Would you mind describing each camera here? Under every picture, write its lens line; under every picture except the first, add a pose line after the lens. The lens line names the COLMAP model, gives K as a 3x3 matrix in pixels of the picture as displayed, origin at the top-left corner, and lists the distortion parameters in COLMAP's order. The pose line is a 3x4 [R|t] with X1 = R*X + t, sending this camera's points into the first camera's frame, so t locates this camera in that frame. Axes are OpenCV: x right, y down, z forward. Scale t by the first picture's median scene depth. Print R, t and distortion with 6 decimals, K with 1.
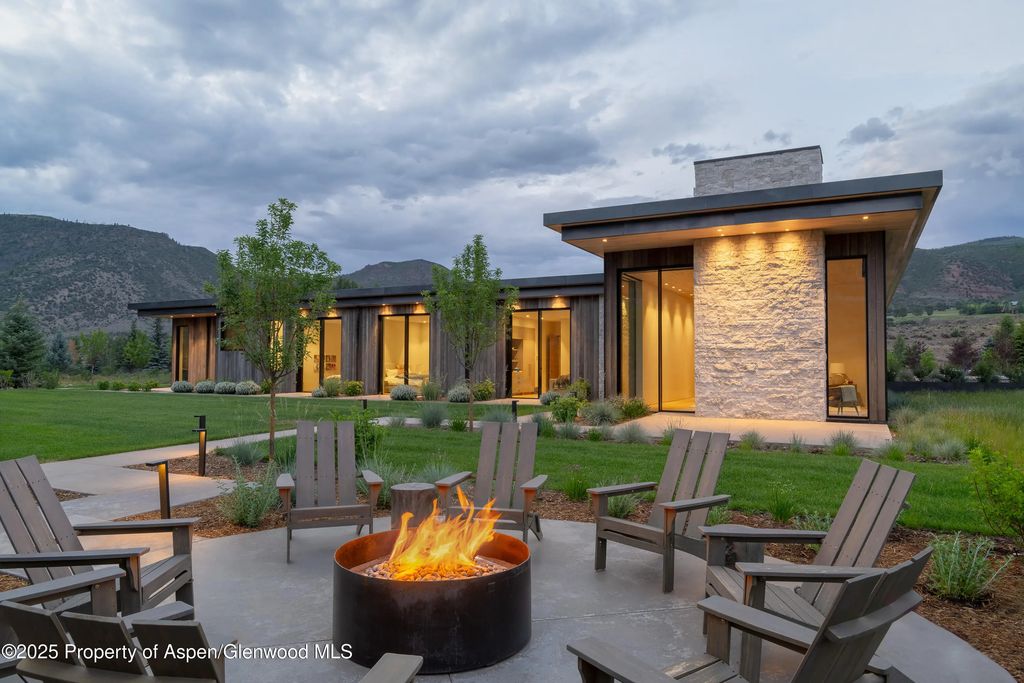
lens RADIAL K [[708.4, 0, 512.8], [0, 708.4, 342.0], [0, 0, 1]] dist [0.001496, 0.000069]
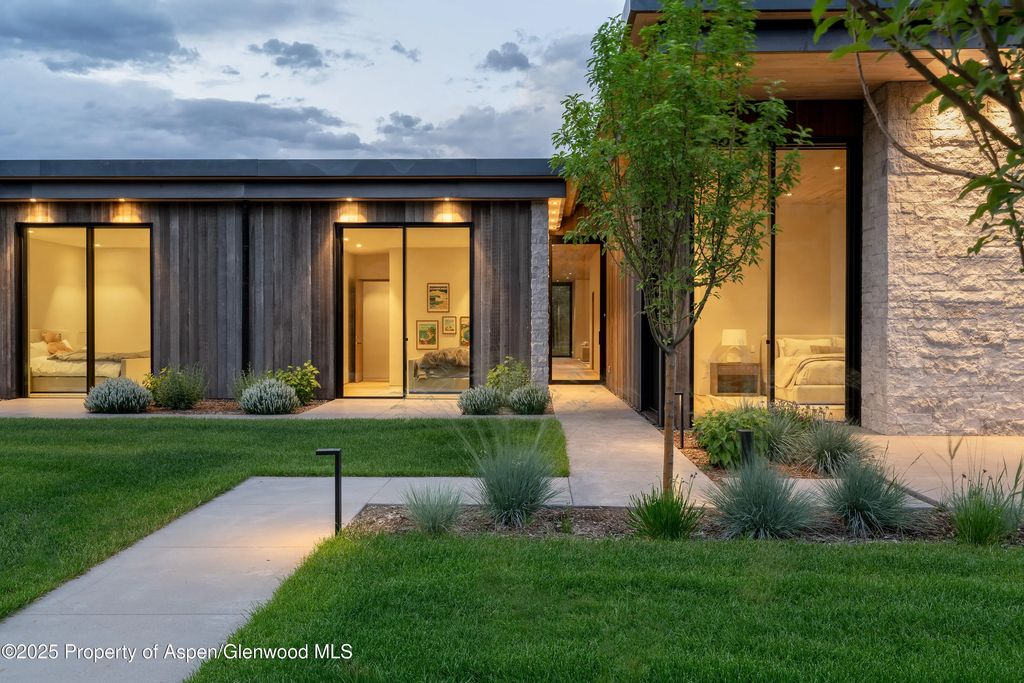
lens RADIAL K [[927.0, 0, 511.3], [0, 927.0, 342.1], [0, 0, 1]] dist [0.025595, 0.000000]
pose [[0.896145, -0.006982, 0.443706, -0.280509], [-0.012981, 0.999036, 0.041937, 0.014565], [-0.443572, -0.043341, 0.895190, 0.526768]]
